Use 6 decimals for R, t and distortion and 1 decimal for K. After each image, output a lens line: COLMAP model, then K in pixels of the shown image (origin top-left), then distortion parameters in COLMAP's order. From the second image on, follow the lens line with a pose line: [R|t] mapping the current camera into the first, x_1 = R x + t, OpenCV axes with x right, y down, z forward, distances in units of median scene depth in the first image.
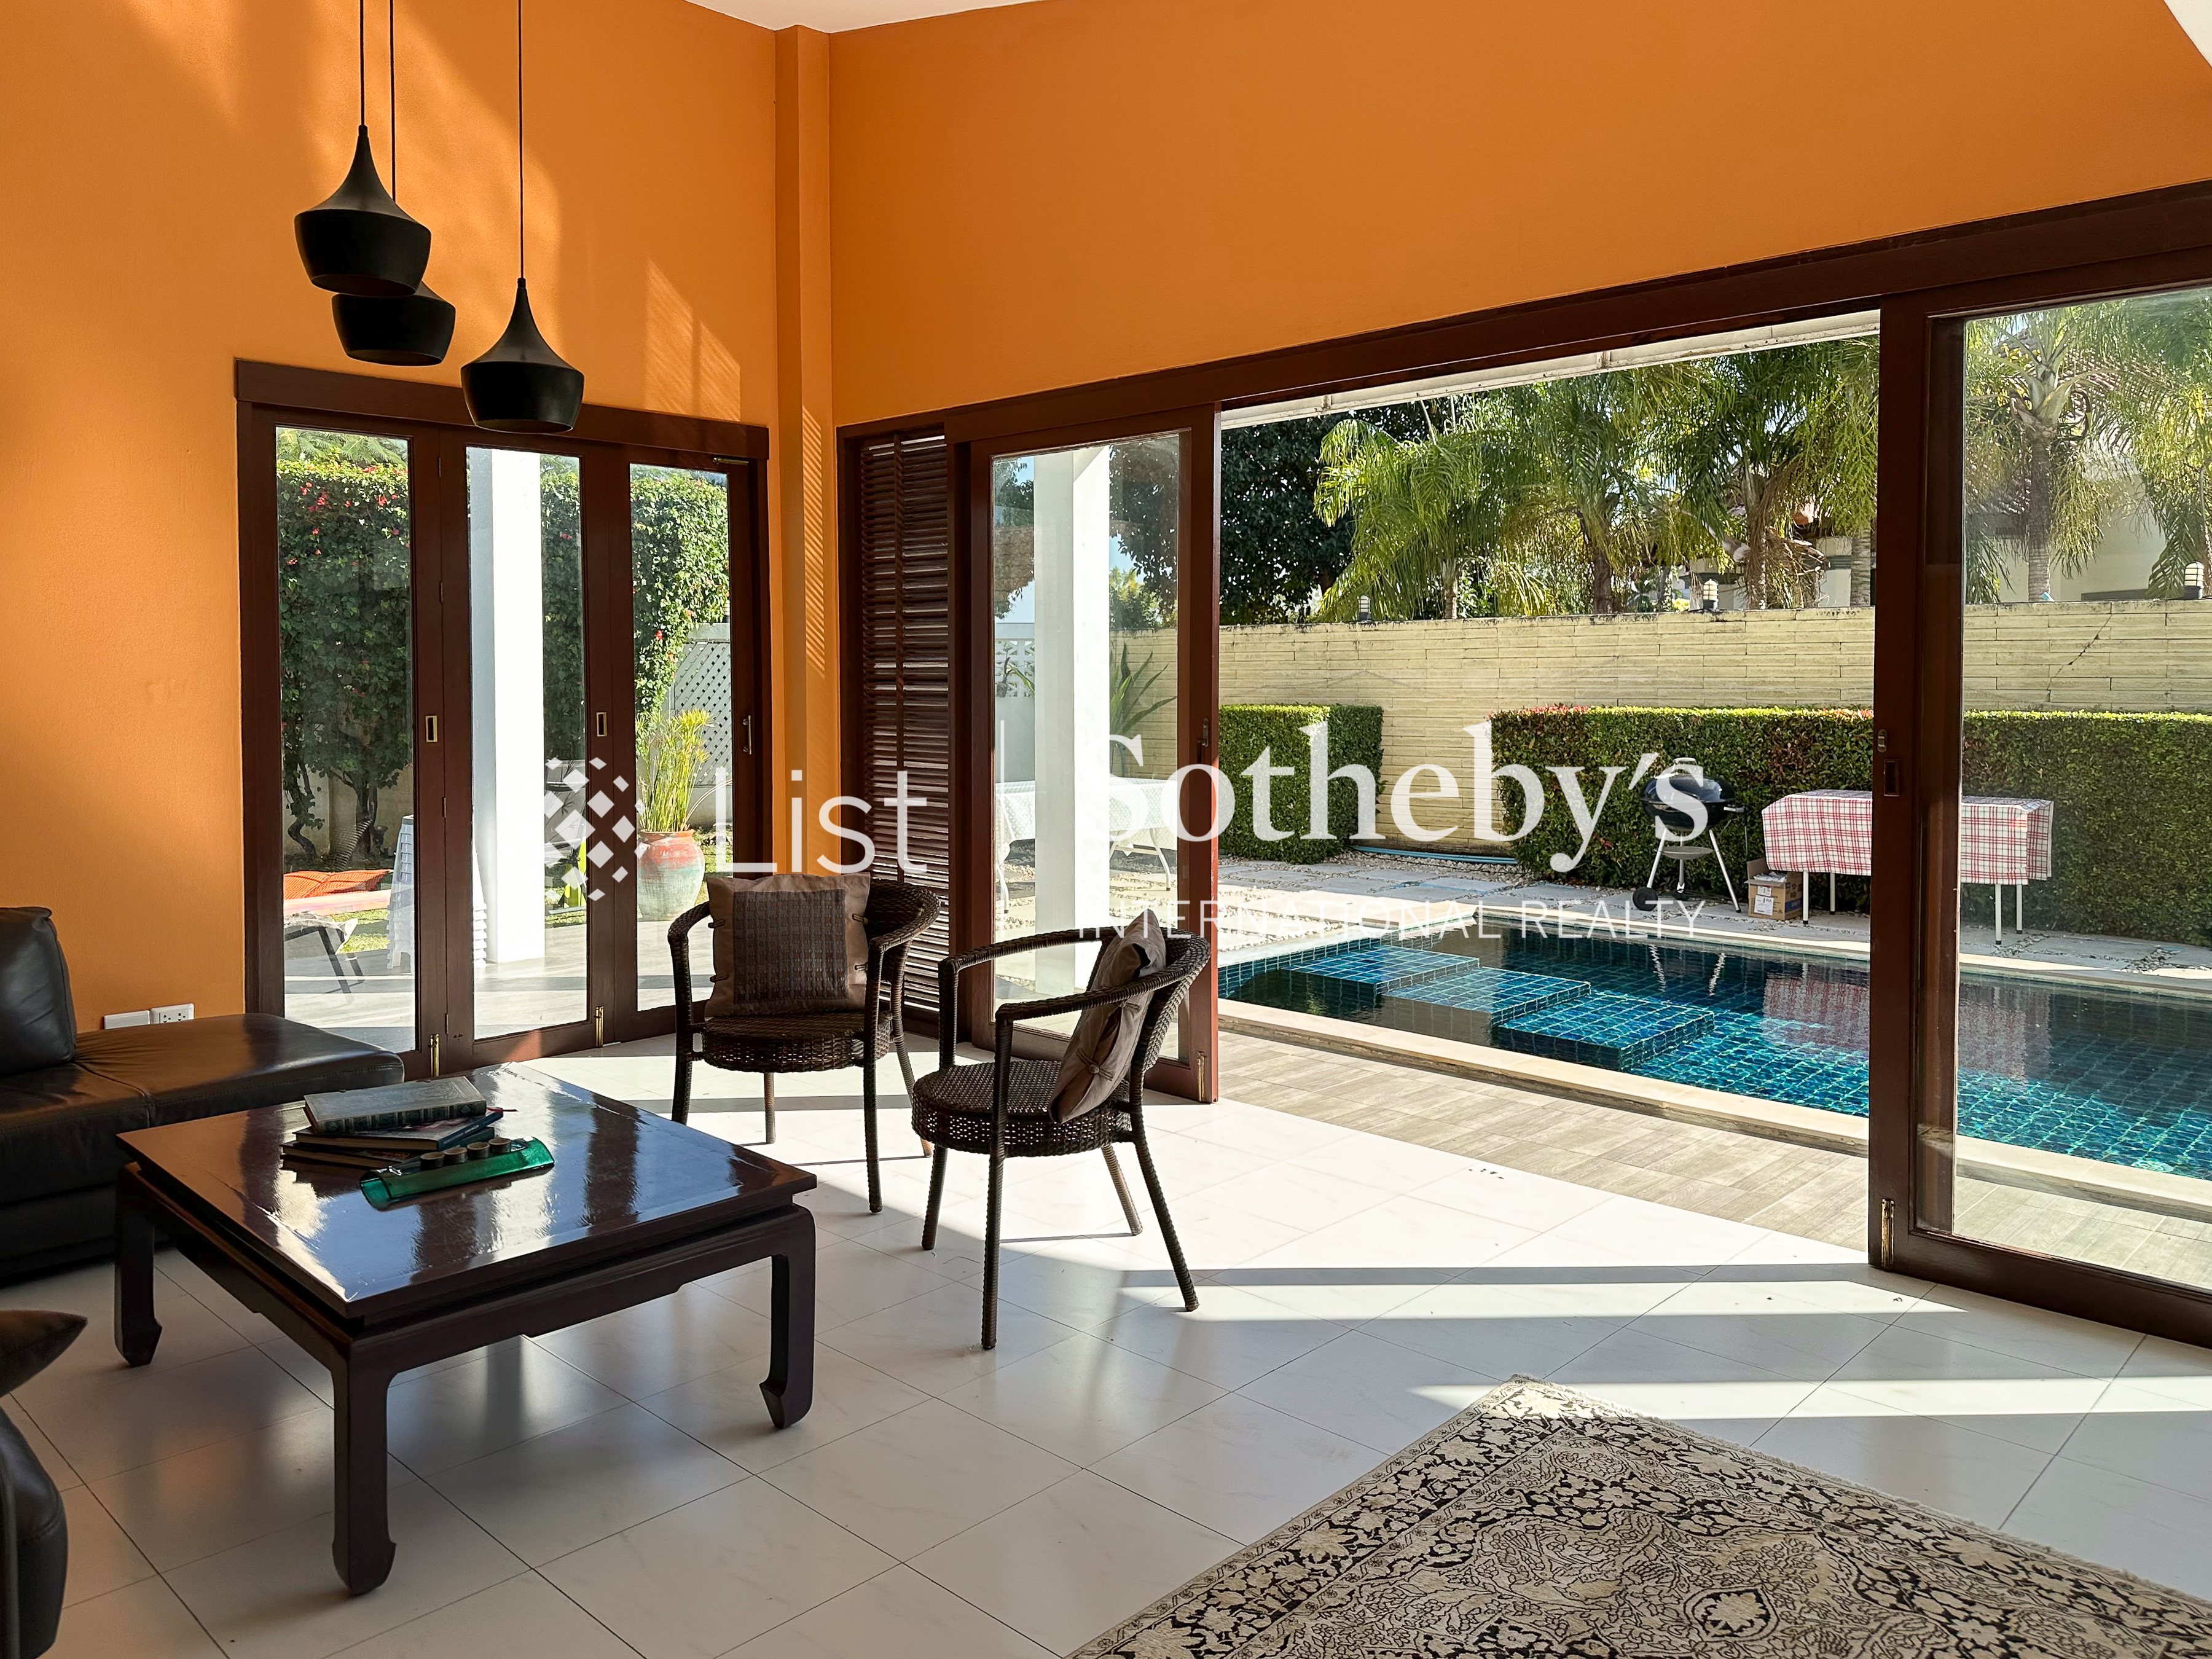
lens RADIAL K [[1563.5, 0, 1100.5], [0, 1563.5, 809.0], [0, 0, 1]] dist [0.026742, -0.024599]
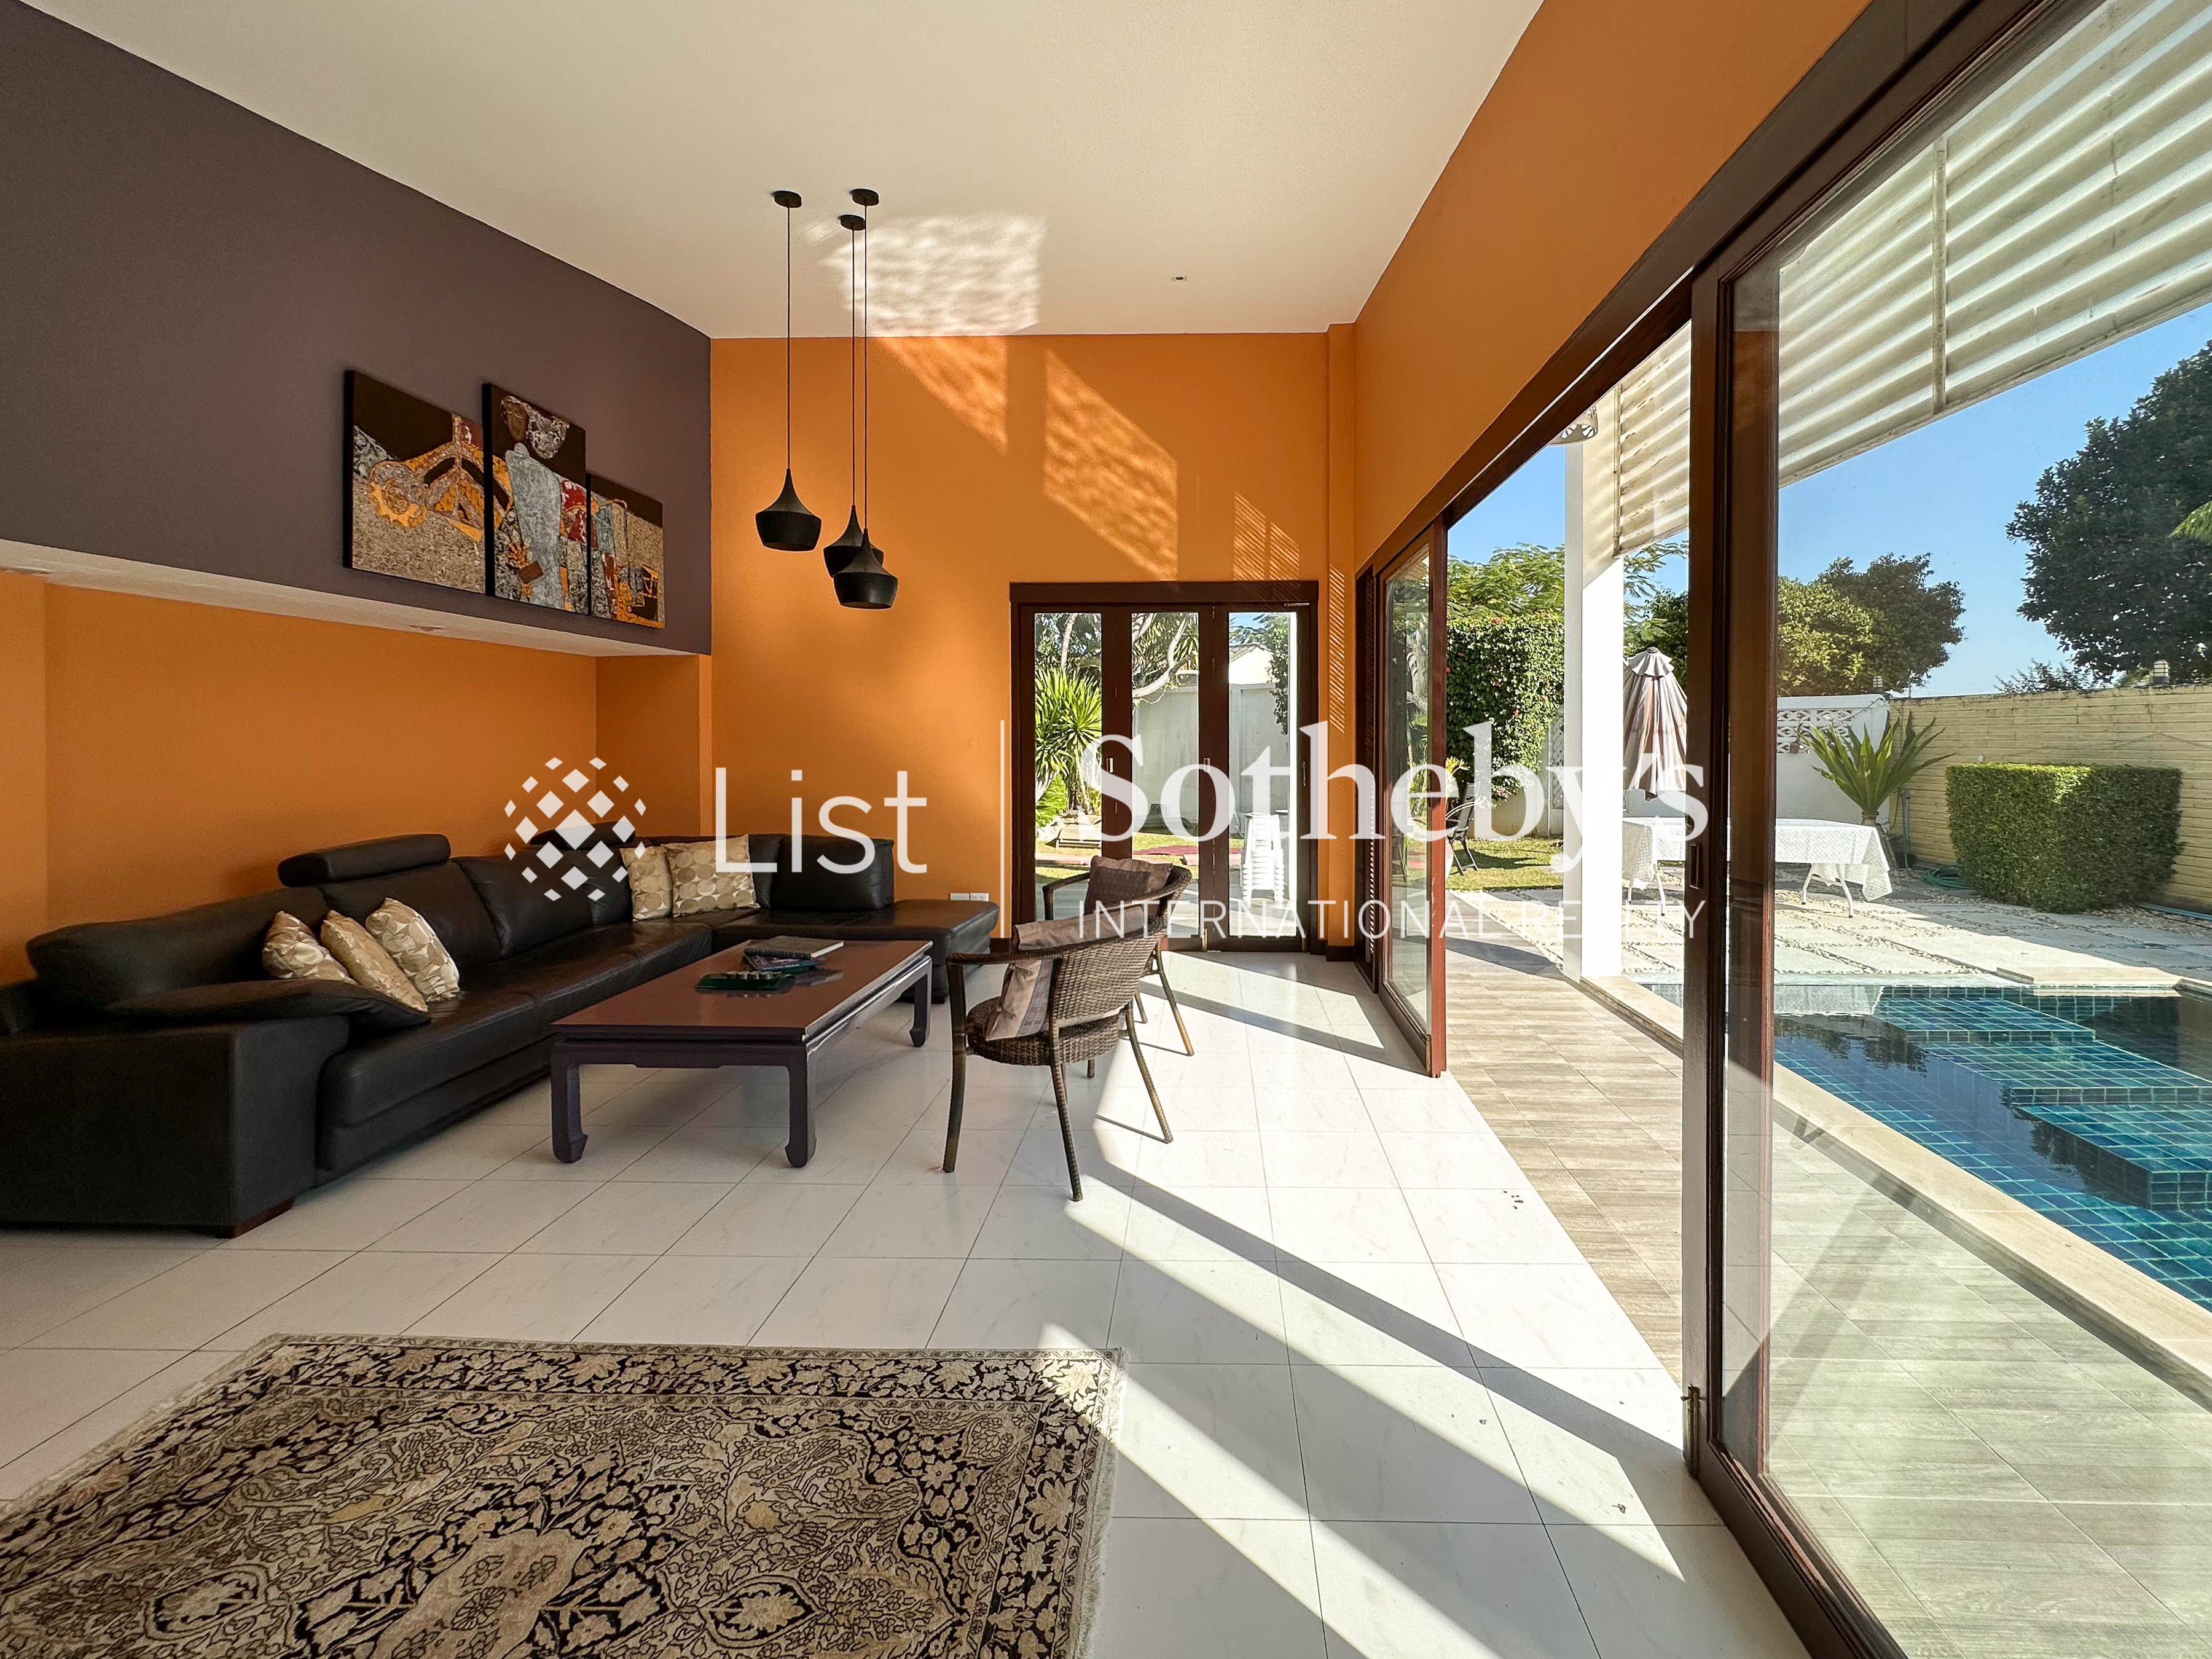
lens RADIAL K [[917.8, 0, 1176.1], [0, 917.8, 764.6], [0, 0, 1]] dist [0.004370, 0.000130]
pose [[0.685348, 0.022300, -0.727875, 0.817712], [-0.063563, 0.997548, -0.029288, -0.044345], [0.725437, 0.066339, 0.685085, 0.587339]]
